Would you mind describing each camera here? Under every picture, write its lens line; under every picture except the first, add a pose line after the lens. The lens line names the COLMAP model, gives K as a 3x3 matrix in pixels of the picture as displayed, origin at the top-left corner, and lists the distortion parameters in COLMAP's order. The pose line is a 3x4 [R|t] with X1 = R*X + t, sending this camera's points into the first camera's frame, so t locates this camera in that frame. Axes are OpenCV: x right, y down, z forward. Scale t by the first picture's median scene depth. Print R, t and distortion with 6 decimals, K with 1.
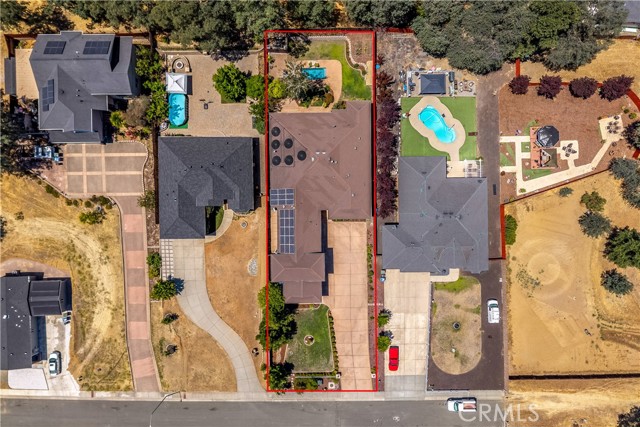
lens RADIAL K [[429.9, 0, 319.9], [0, 429.9, 196.0], [0, 0, 1]] dist [0.013853, -0.022556]
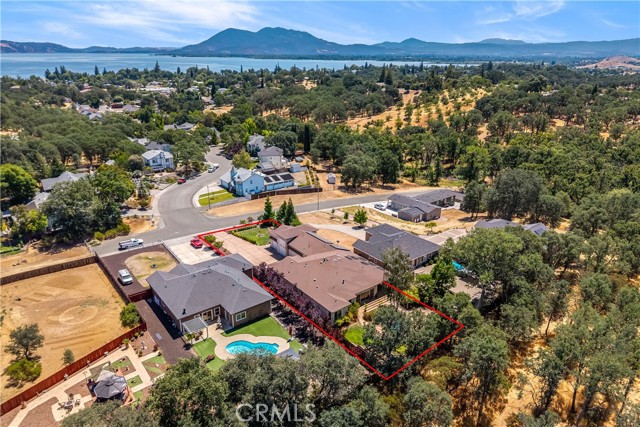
lens RADIAL K [[433.5, 0, 320.0], [0, 433.5, 213.5], [0, 0, 1]] dist [0.011667, -0.035059]
pose [[-0.804438, 0.177445, -0.566915, 0.597862], [-0.593507, -0.280371, 0.754415, -0.801703], [-0.025079, 0.943348, 0.330856, 0.463755]]
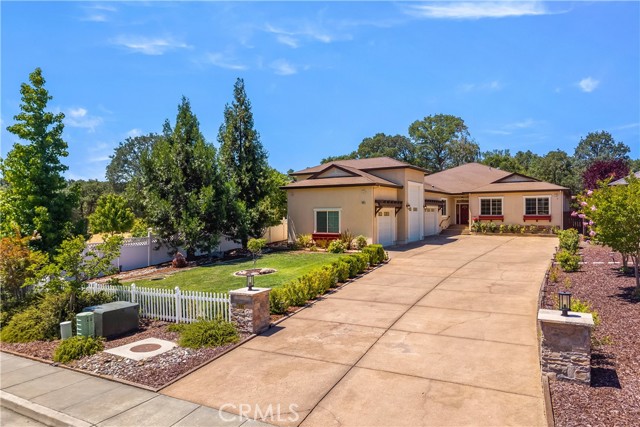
lens RADIAL K [[429.9, 0, 319.9], [0, 429.9, 196.0], [0, 0, 1]] dist [0.013853, -0.022556]
pose [[0.851815, -0.054253, -0.521025, 0.125322], [-0.523122, -0.035945, -0.851500, 0.512476], [0.027468, 0.997880, -0.059000, 0.970932]]
